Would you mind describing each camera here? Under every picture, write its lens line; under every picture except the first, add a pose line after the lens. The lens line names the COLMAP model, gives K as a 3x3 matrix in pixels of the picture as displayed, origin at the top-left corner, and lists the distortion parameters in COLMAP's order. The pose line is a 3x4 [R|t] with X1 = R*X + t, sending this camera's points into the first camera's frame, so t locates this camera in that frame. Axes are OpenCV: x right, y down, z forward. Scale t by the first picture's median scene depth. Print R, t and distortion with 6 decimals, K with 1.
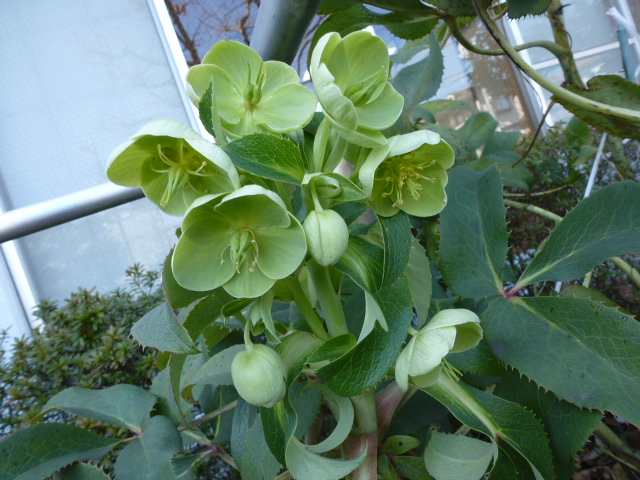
lens RADIAL K [[447.5, 0, 320.1], [0, 447.5, 241.2], [0, 0, 1]] dist [-0.033406, 0.000228]
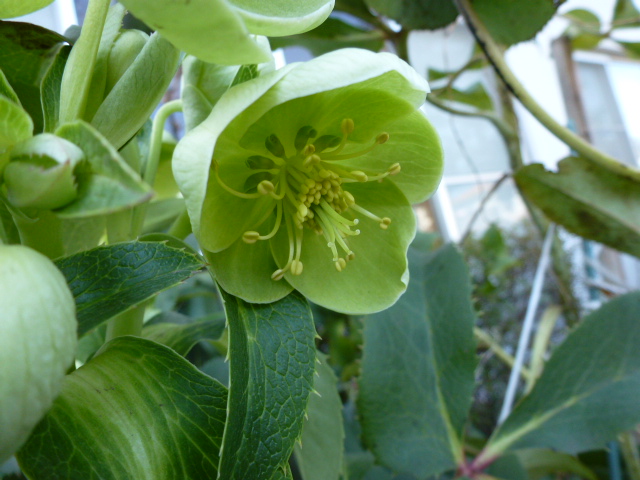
lens RADIAL K [[447.5, 0, 319.0], [0, 447.5, 239.9], [0, 0, 1]] dist [-0.033406, 0.000228]
pose [[0.970909, 0.140264, 0.194066, 0.105273], [-0.098022, 0.972271, -0.212322, -0.028197], [-0.218466, 0.187122, 0.957736, 0.543754]]
